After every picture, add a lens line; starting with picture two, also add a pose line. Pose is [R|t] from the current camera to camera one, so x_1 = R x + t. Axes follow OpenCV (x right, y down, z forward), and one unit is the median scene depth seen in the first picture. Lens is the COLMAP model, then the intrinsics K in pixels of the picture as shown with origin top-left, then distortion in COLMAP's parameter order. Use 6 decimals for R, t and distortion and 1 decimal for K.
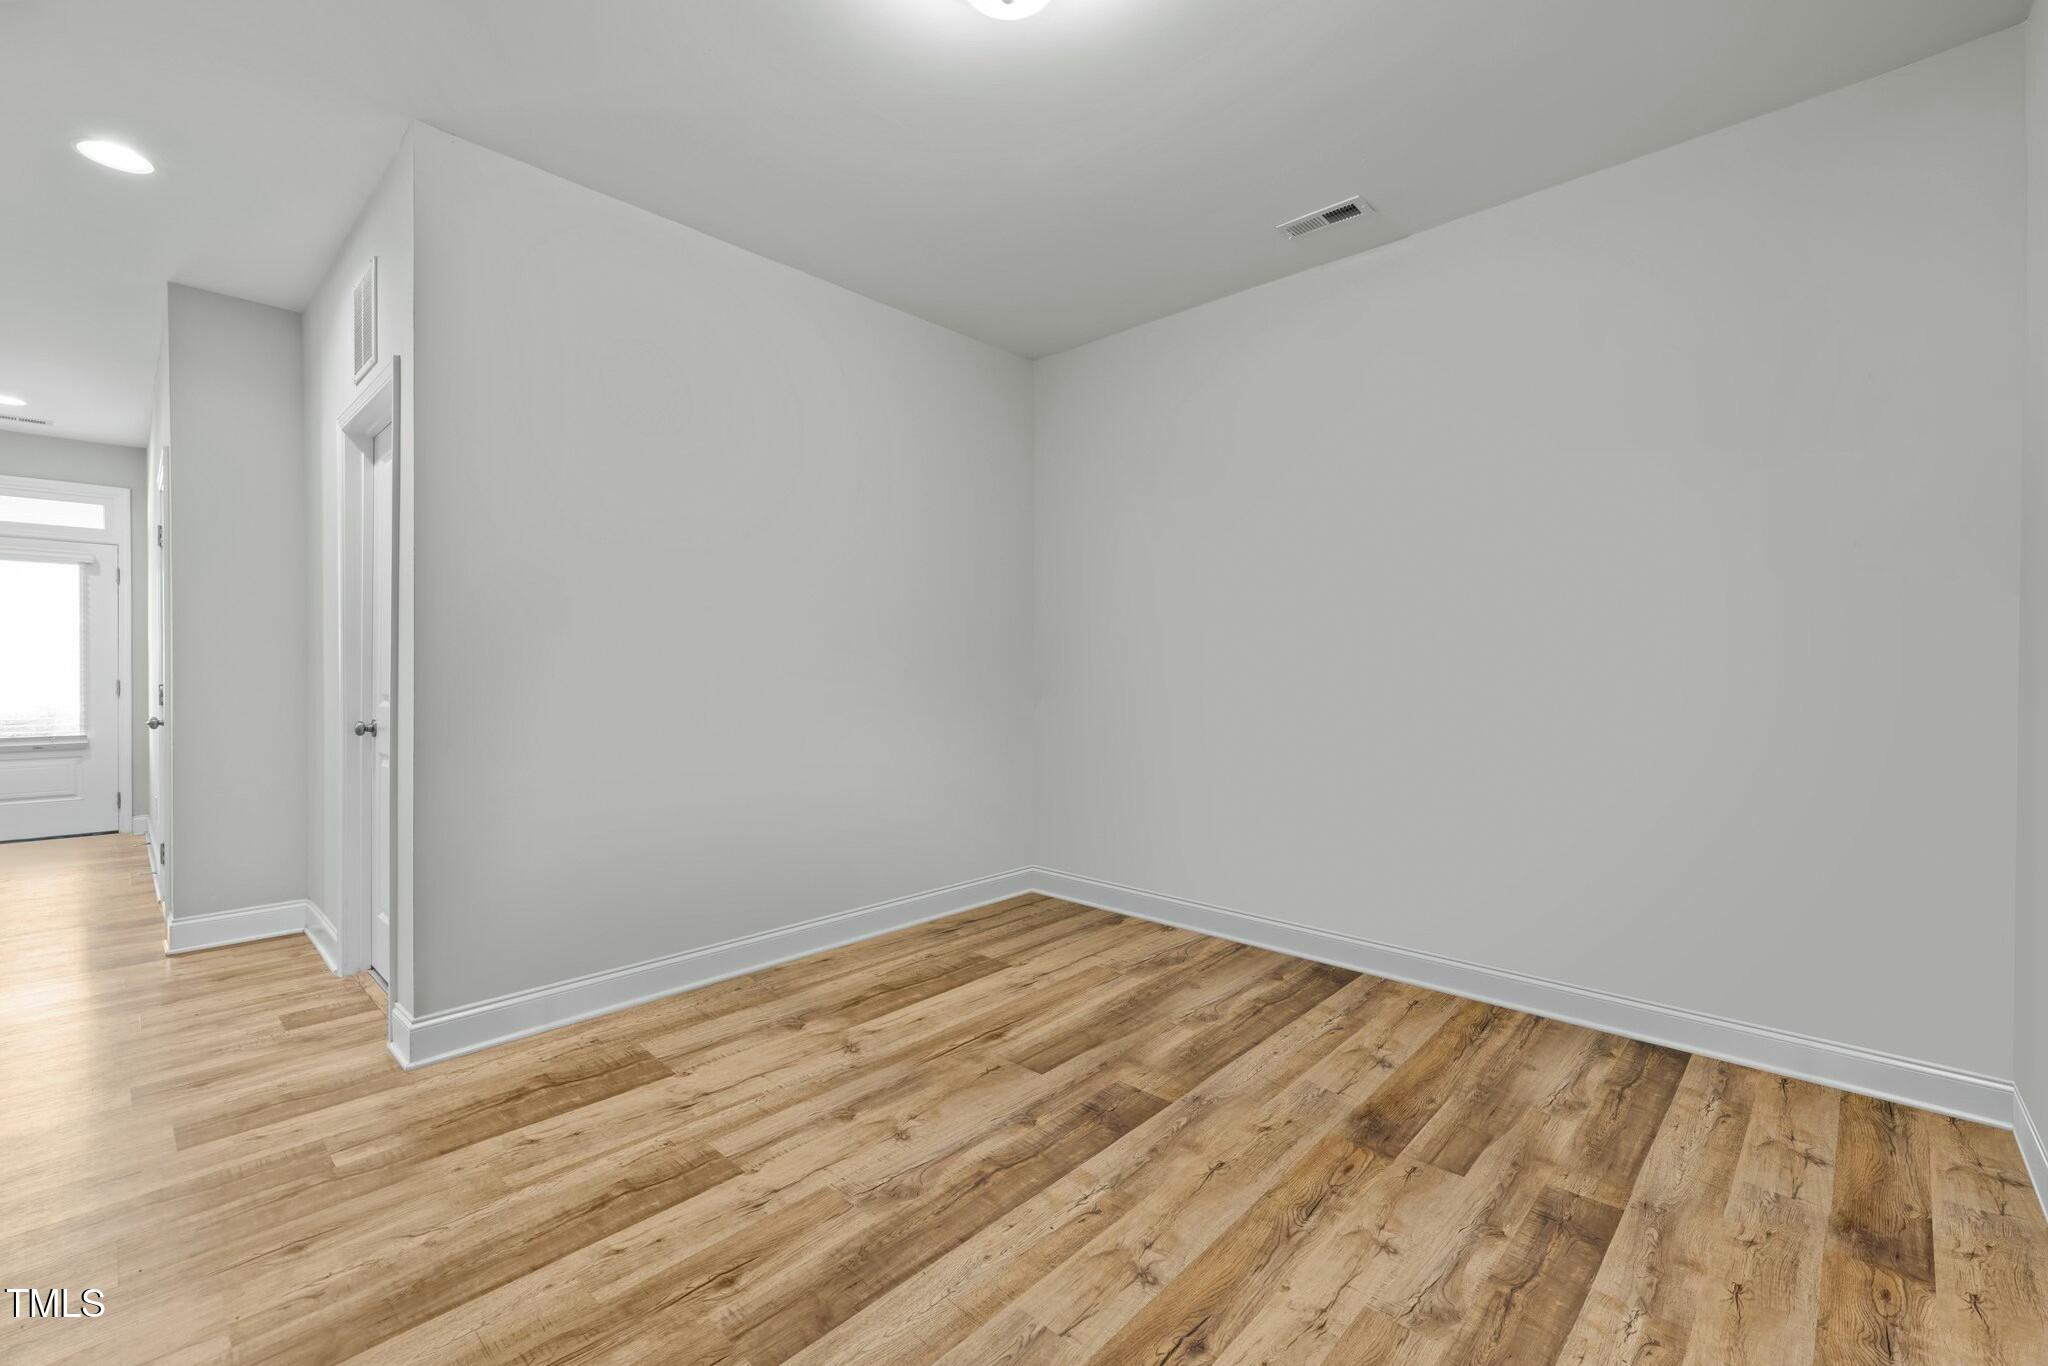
lens RADIAL K [[864.3, 0, 1027.0], [0, 864.3, 681.0], [0, 0, 1]] dist [0.000547, 0.000619]
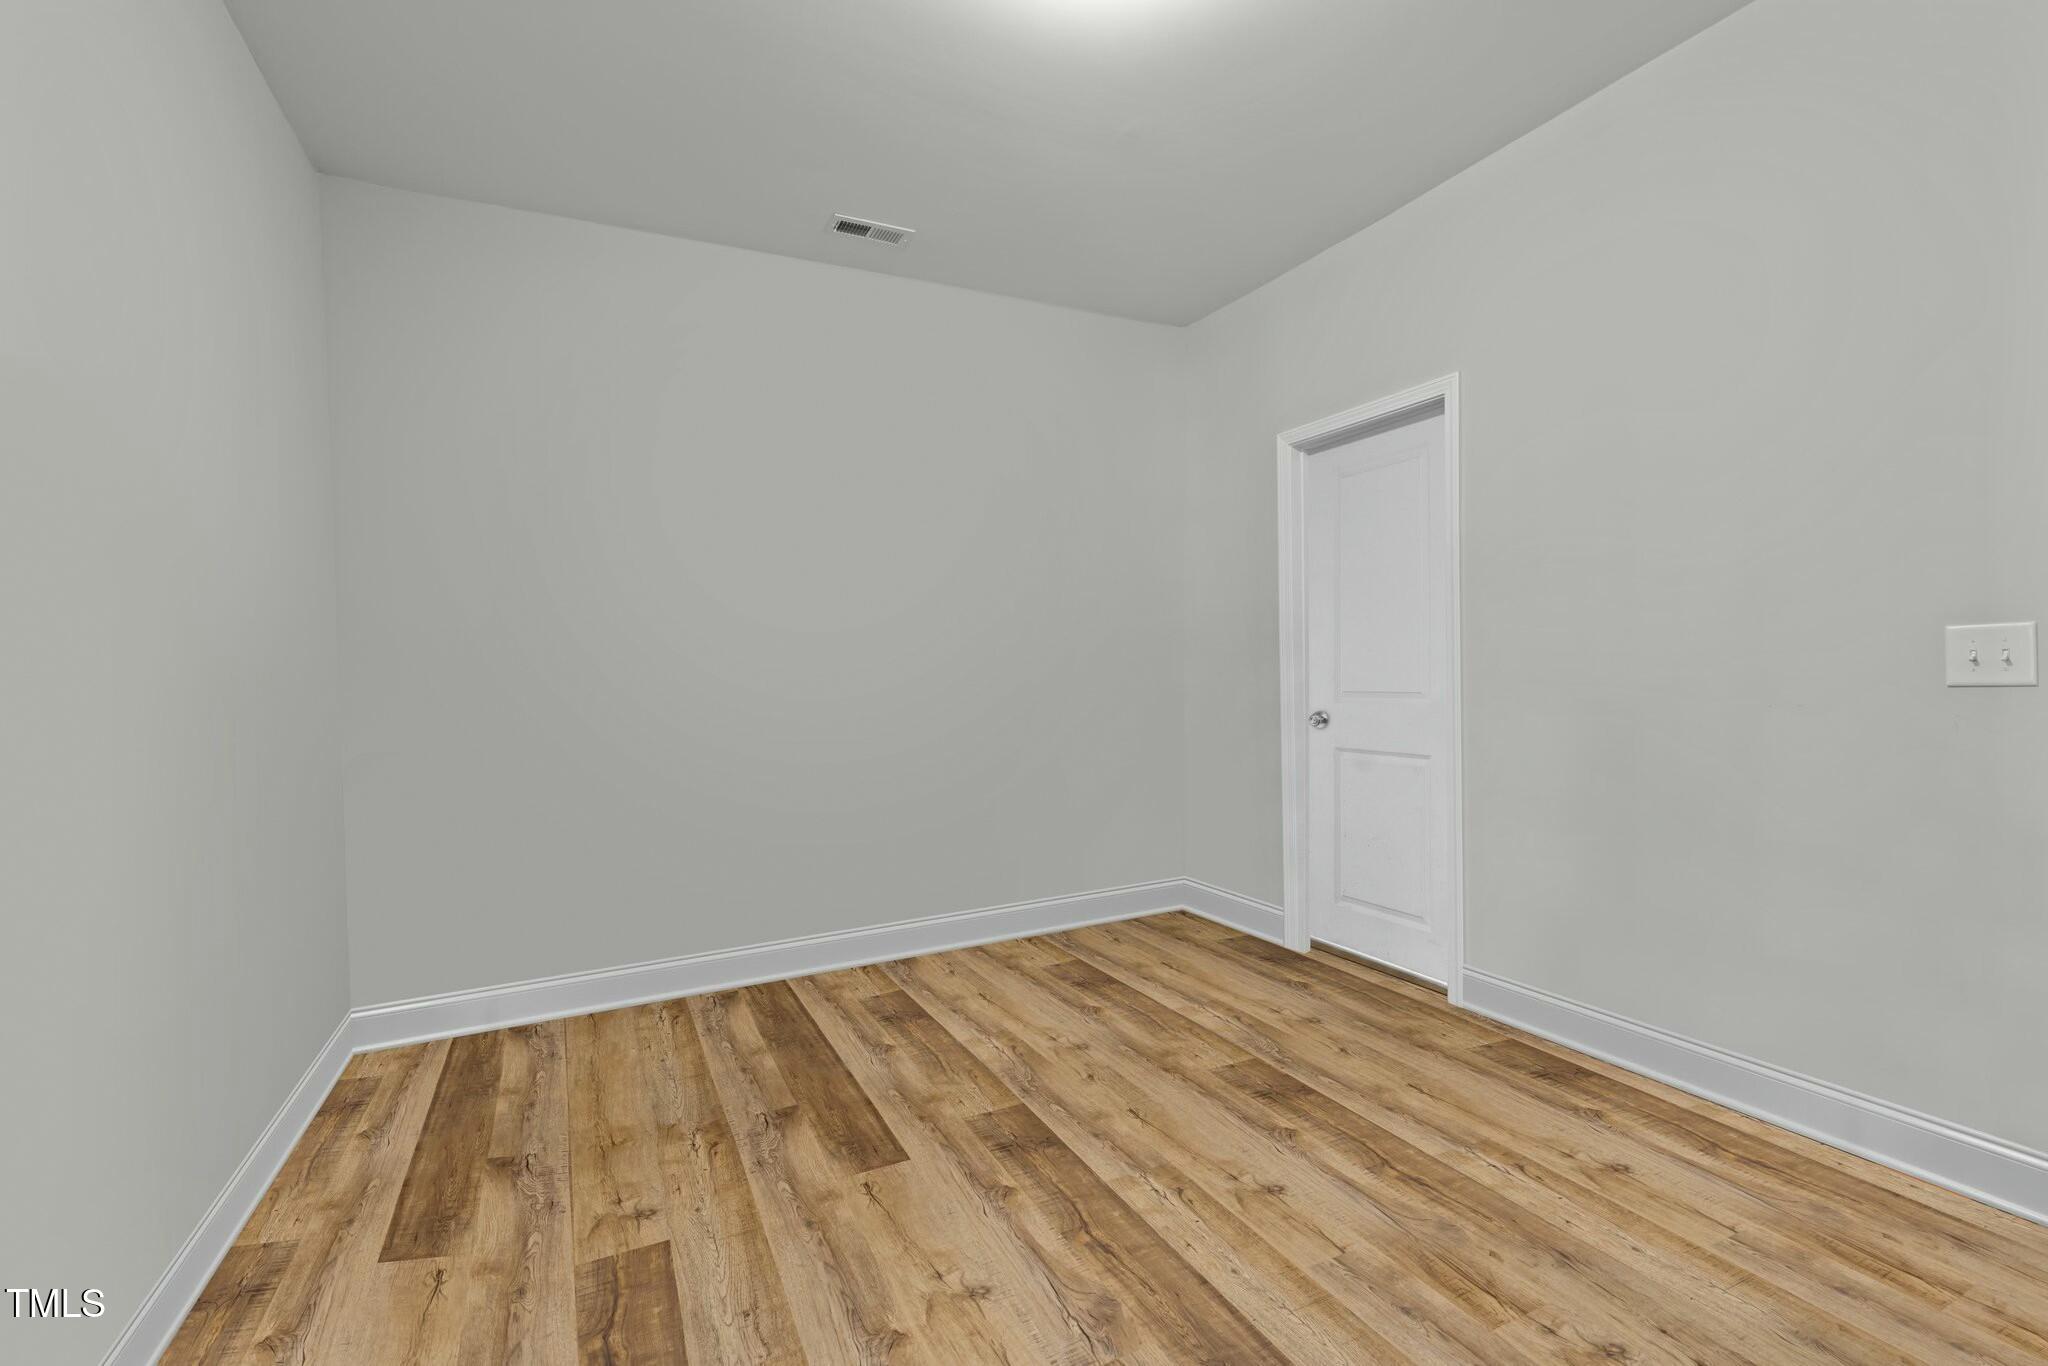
lens RADIAL K [[864.3, 0, 1020.9], [0, 864.3, 688.1], [0, 0, 1]] dist [0.000547, 0.000619]
pose [[0.348767, -0.010704, 0.937148, -0.821840], [0.013259, 0.999891, 0.006486, 0.002409], [-0.937116, 0.010163, 0.348871, 0.700475]]
